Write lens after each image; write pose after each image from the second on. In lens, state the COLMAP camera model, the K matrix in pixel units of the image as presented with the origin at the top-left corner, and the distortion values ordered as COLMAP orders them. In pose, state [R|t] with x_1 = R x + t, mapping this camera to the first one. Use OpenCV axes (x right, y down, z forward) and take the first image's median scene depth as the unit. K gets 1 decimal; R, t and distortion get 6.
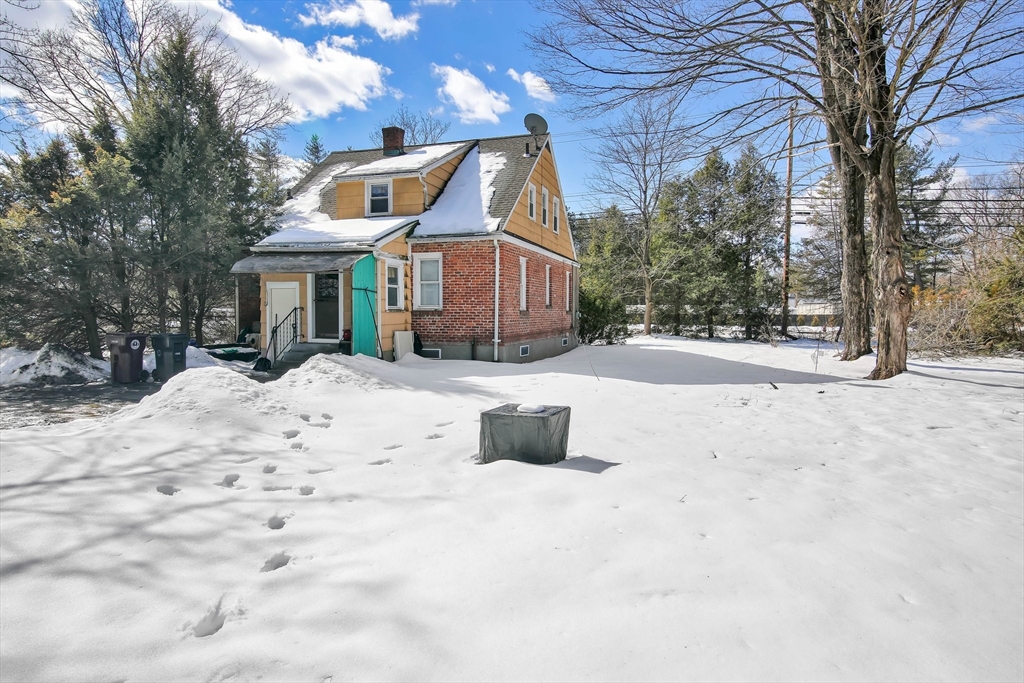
lens RADIAL K [[608.3, 0, 512.0], [0, 608.3, 341.5], [0, 0, 1]] dist [-0.005644, -0.001239]
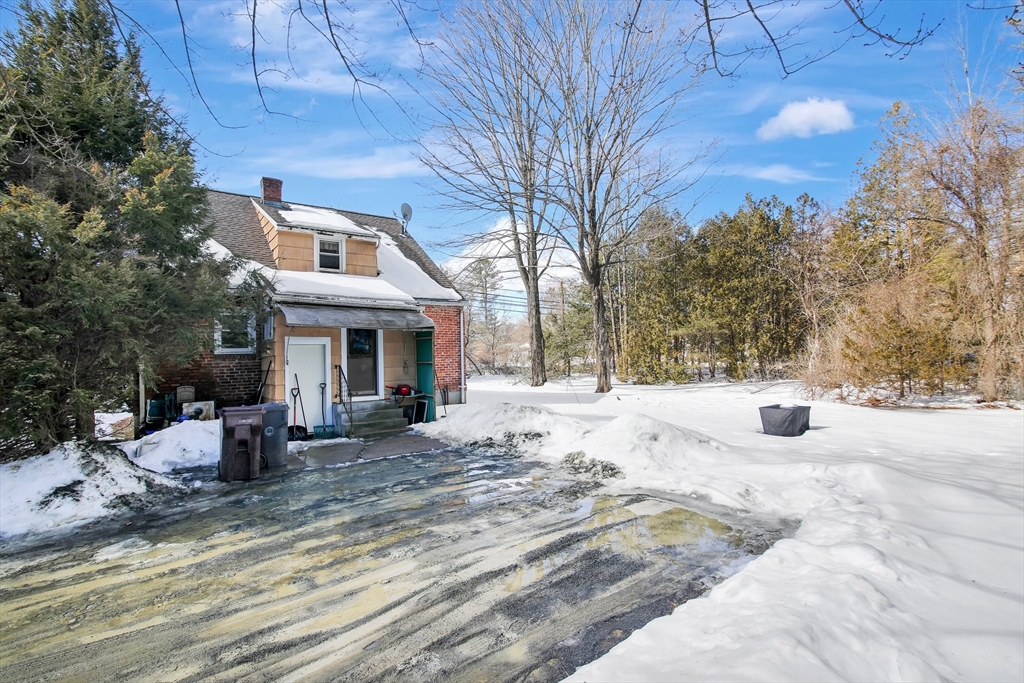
lens RADIAL K [[474.7, 0, 512.0], [0, 474.7, 341.5], [0, 0, 1]] dist [-0.017813, 0.000474]
pose [[0.572810, 0.006693, 0.819661, -0.737665], [0.065660, 0.996379, -0.054022, -0.033151], [-0.817054, 0.084763, 0.570296, 0.345393]]
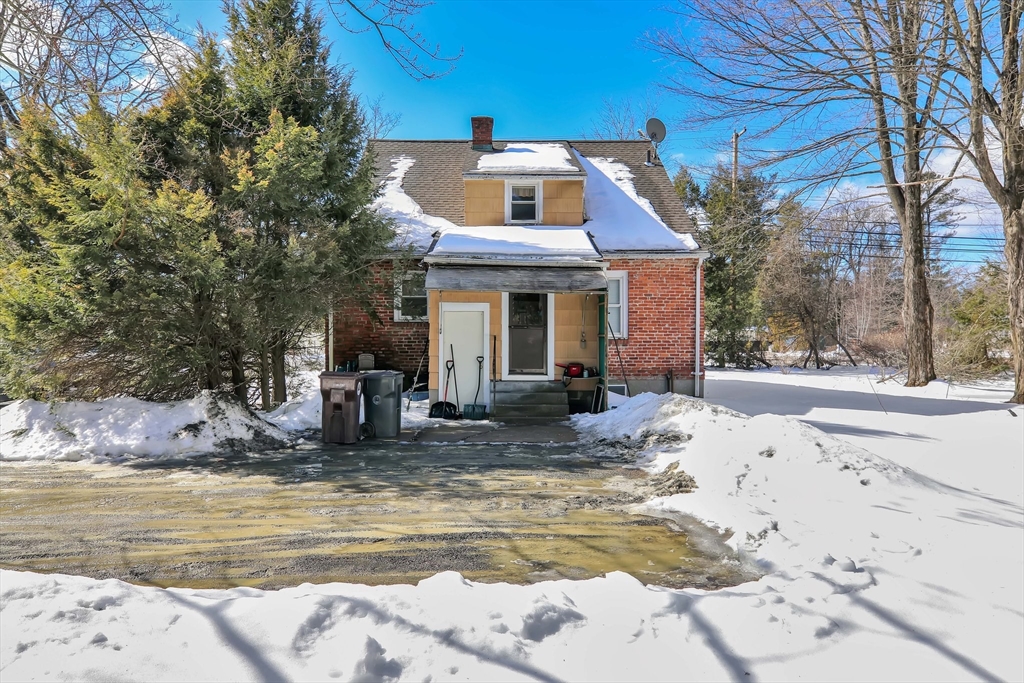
lens RADIAL K [[690.8, 0, 512.0], [0, 690.8, 341.5], [0, 0, 1]] dist [0.003068, -0.001071]
pose [[0.946529, -0.004517, 0.322586, -0.576847], [0.018713, 0.998987, -0.040920, -0.011098], [-0.322075, 0.044768, 0.945655, 0.141202]]
